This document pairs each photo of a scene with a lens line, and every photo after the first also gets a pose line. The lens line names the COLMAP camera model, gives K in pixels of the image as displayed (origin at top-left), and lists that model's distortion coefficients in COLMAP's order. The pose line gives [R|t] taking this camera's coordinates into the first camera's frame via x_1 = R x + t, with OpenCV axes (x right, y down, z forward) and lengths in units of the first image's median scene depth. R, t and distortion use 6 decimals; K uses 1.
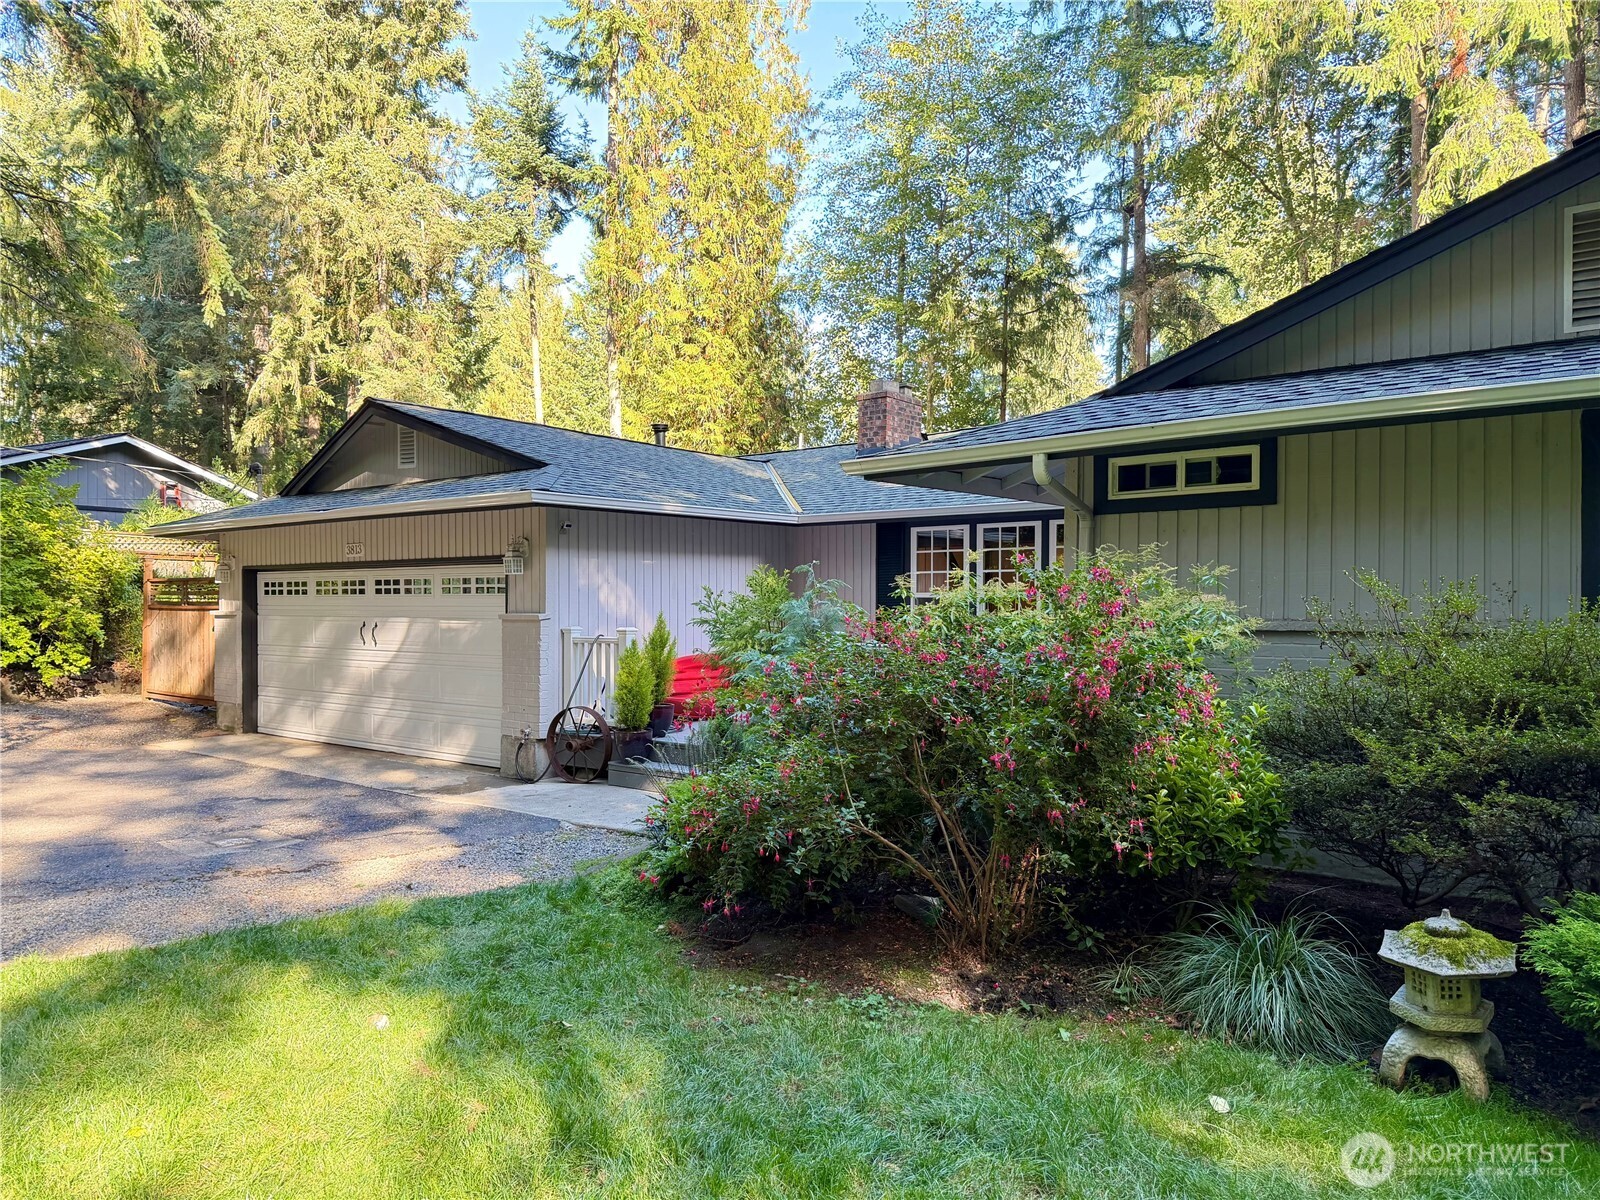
lens RADIAL K [[1097.6, 0, 801.2], [0, 1097.6, 628.1], [0, 0, 1]] dist [0.078122, -0.107897]
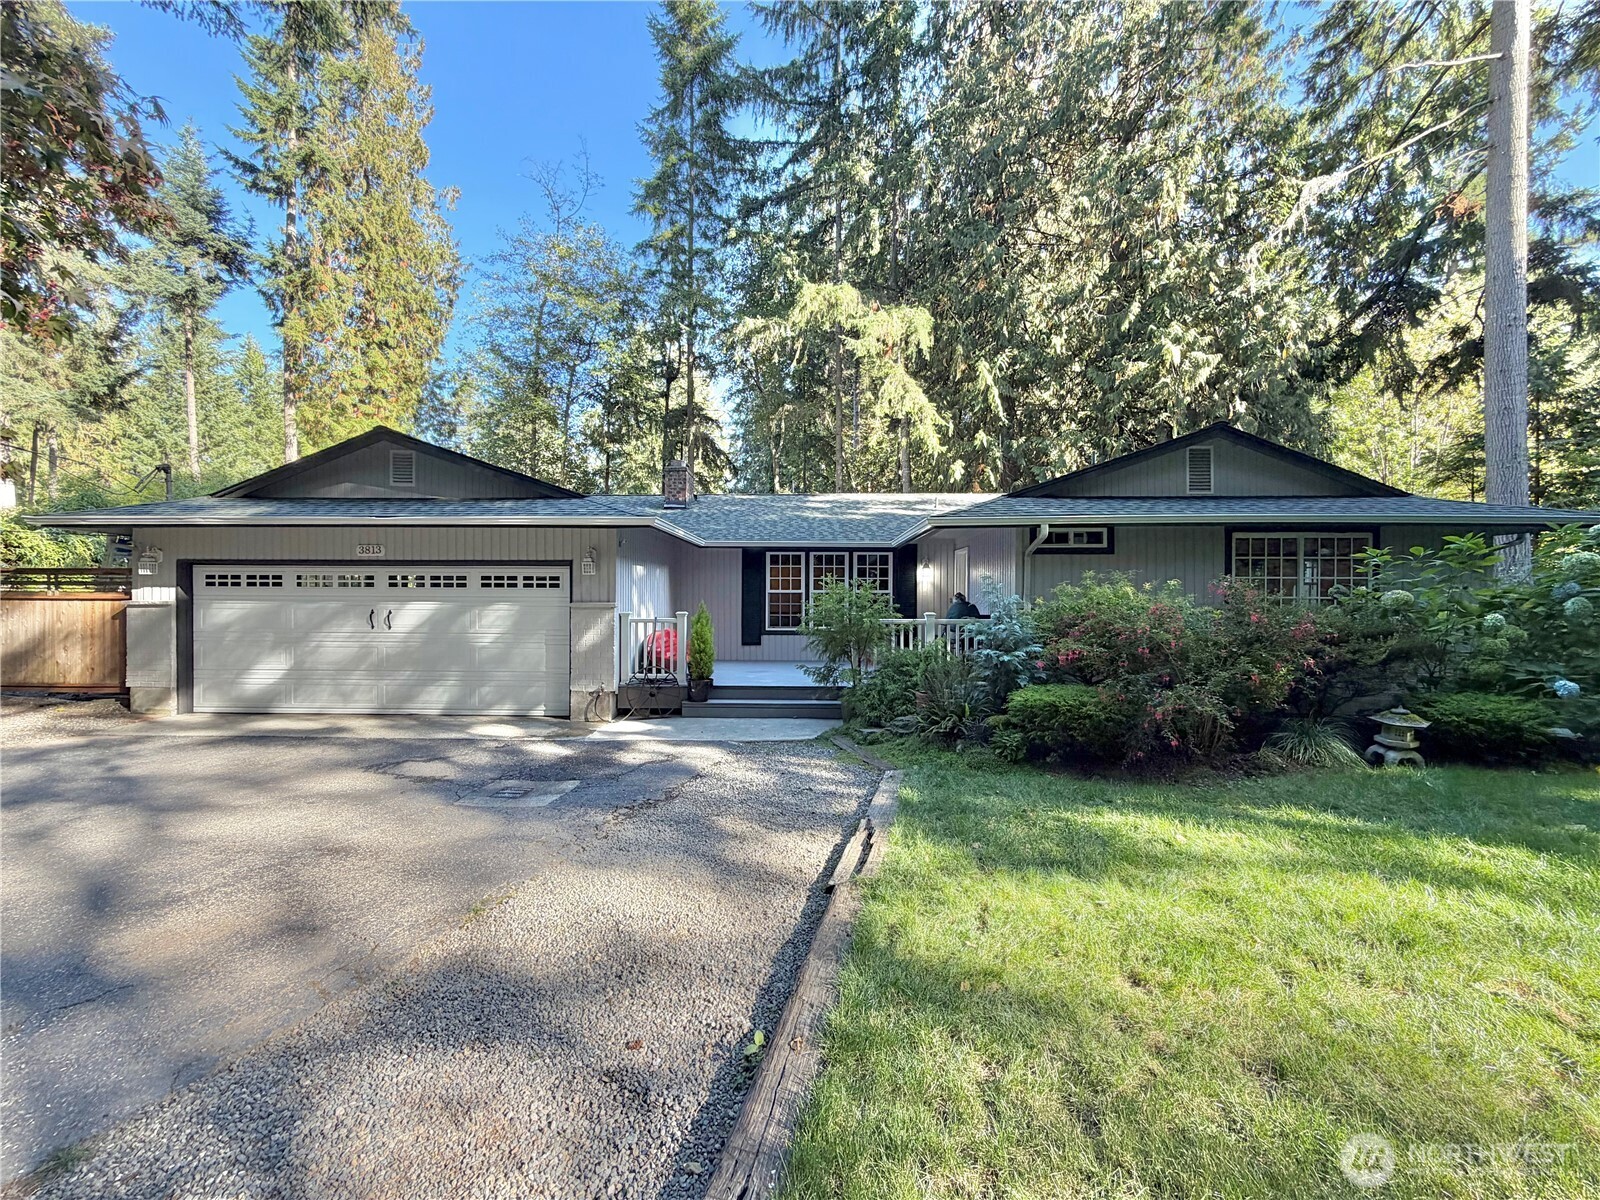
lens RADIAL K [[630.9, 0, 797.5], [0, 630.9, 606.1], [0, 0, 1]] dist [-0.001851, 0.000029]
pose [[0.797758, -0.005411, 0.602953, -0.499851], [0.009871, 0.999943, -0.004086, -0.002551], [-0.602897, 0.009212, 0.797766, 0.196298]]
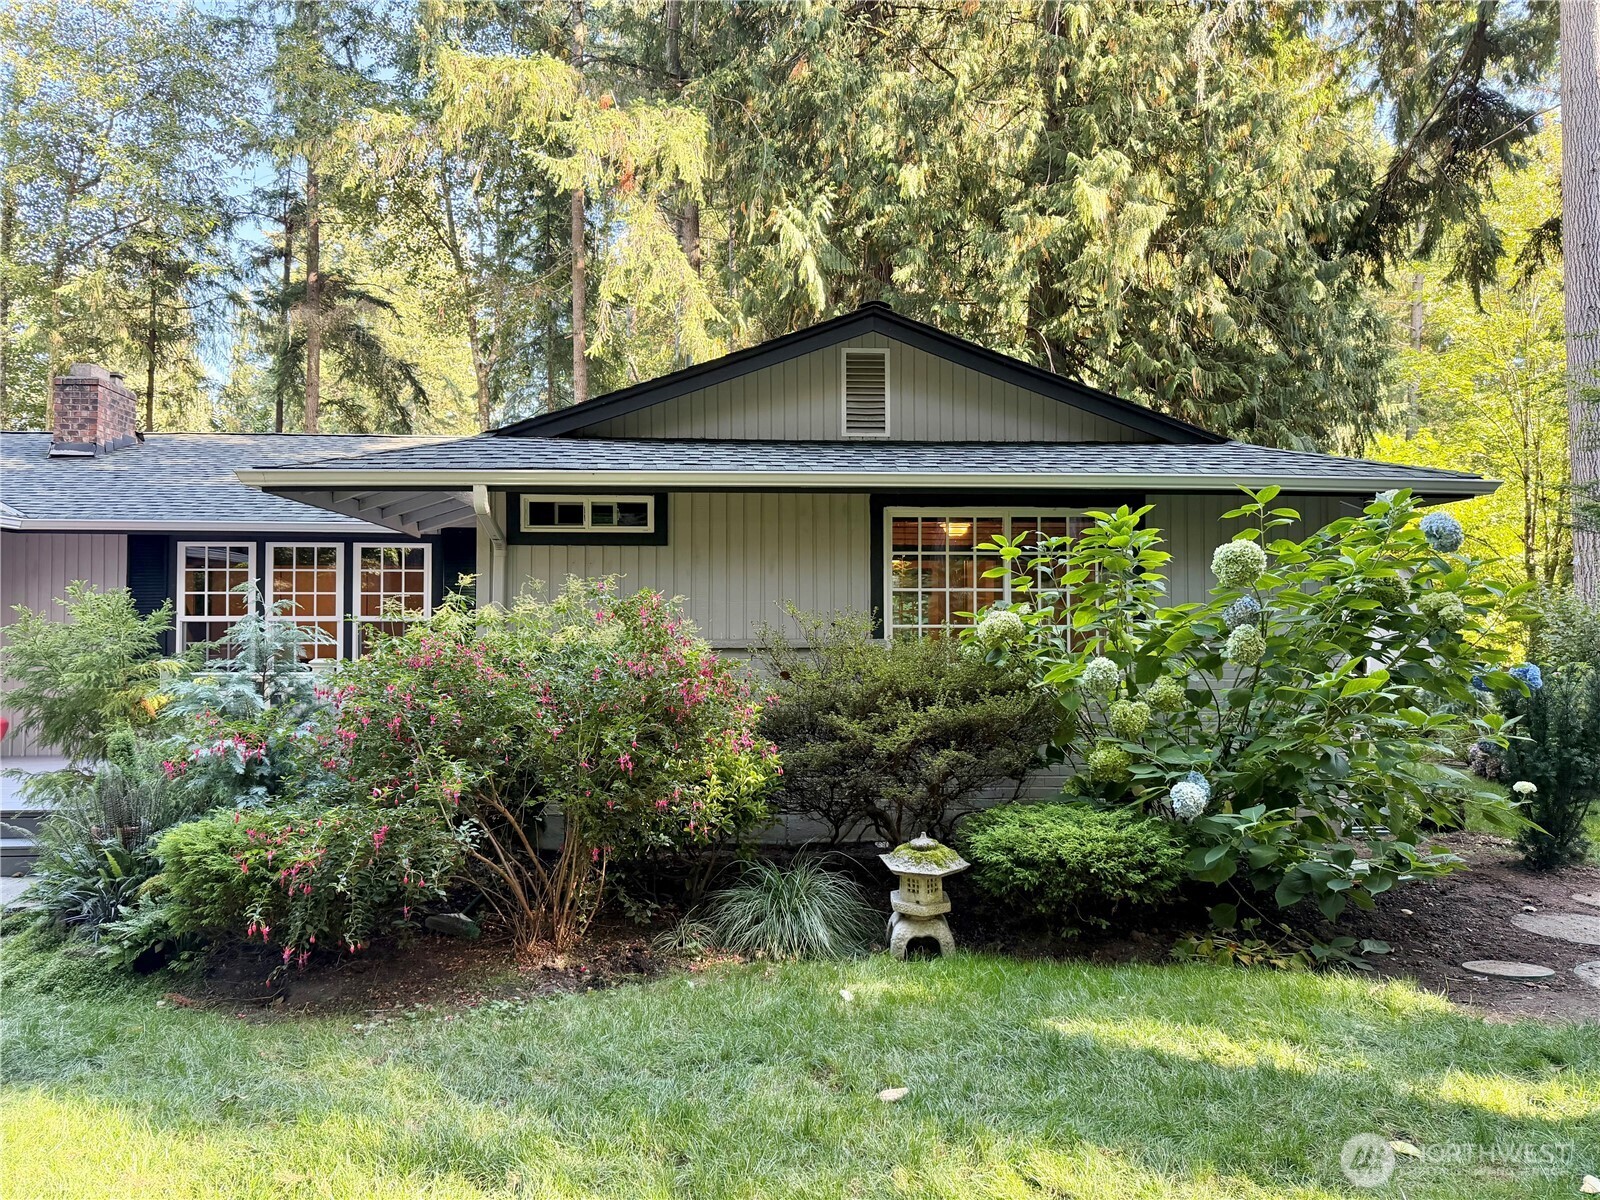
lens RADIAL K [[1104.0, 0, 785.2], [0, 1104.0, 615.8], [0, 0, 1]] dist [0.099529, -0.105157]
pose [[0.731430, 0.011206, 0.681824, -0.172016], [0.014205, 0.999398, -0.031664, 0.003325], [-0.681768, 0.032845, 0.730831, 0.013437]]
